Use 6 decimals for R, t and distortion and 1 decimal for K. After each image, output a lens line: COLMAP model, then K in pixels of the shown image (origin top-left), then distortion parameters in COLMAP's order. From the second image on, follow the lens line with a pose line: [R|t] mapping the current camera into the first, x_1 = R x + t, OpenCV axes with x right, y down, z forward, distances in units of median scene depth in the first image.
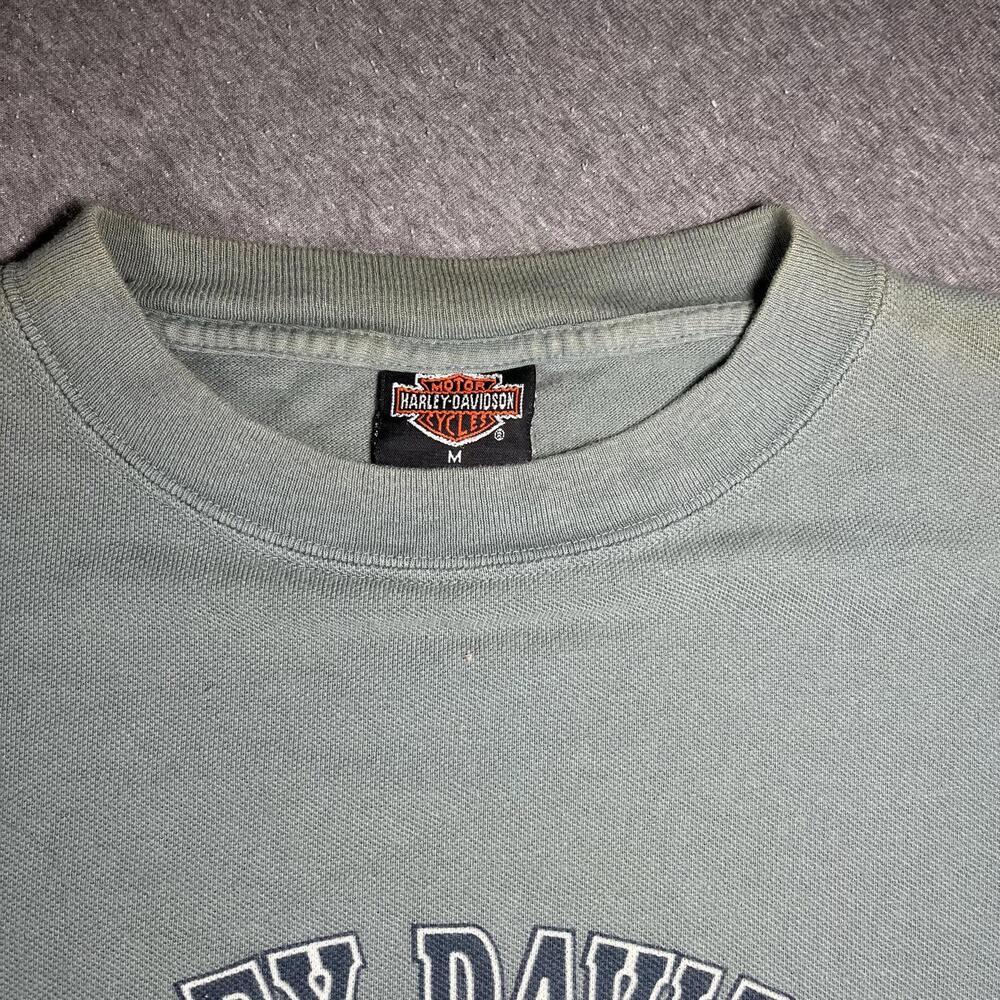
lens RADIAL K [[1033.5, 0, 499.3], [0, 1033.5, 500.2], [0, 0, 1]] dist [0.014720, 0.000000]
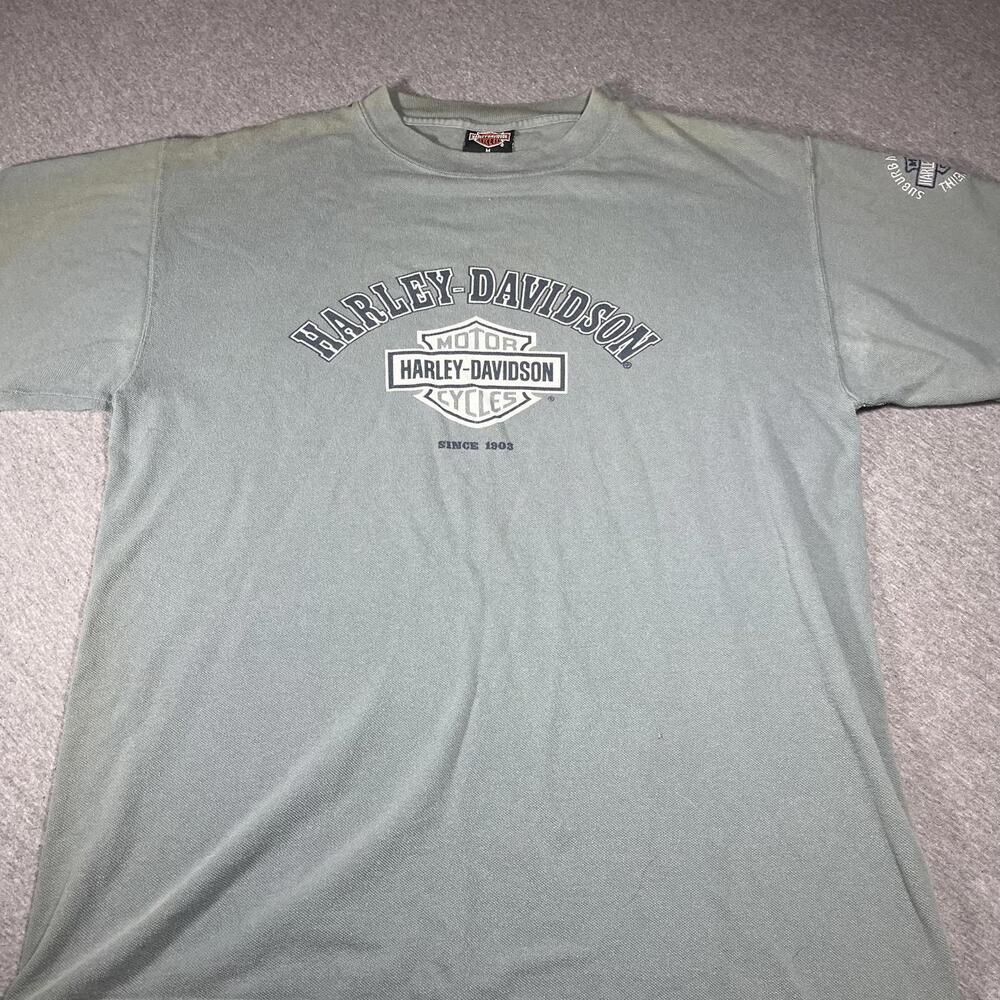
lens RADIAL K [[1033.5, 0, 495.4], [0, 1033.5, 498.1], [0, 0, 1]] dist [0.014720, 0.000000]
pose [[0.995949, 0.010898, -0.089252, 0.281034], [-0.037357, 0.953056, -0.300482, 1.968488], [0.081788, 0.302599, 0.949602, -1.751620]]
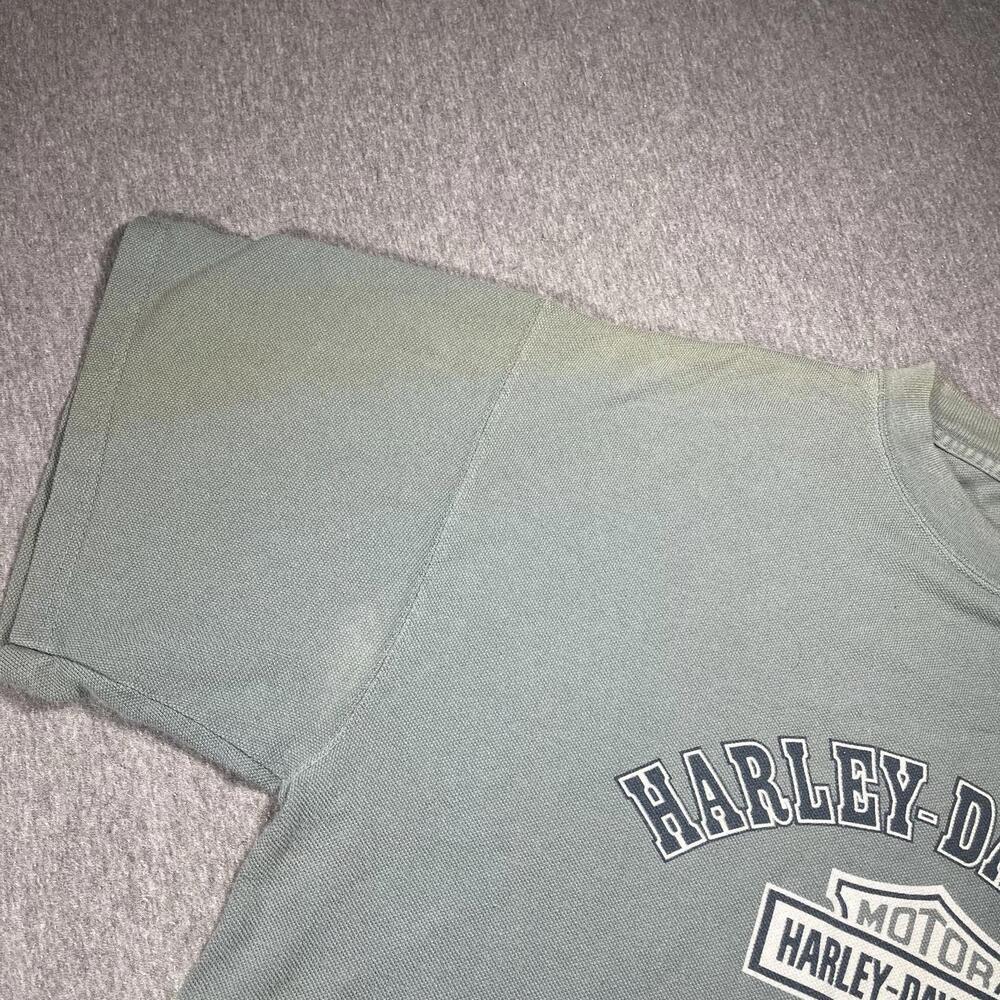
lens RADIAL K [[1033.5, 0, 497.8], [0, 1033.5, 499.9], [0, 0, 1]] dist [0.014720, 0.000000]
pose [[0.886758, 0.446894, -0.118088, -0.748554], [-0.462226, 0.858703, -0.221306, 0.726373], [0.002502, 0.250828, 0.968028, -0.802360]]
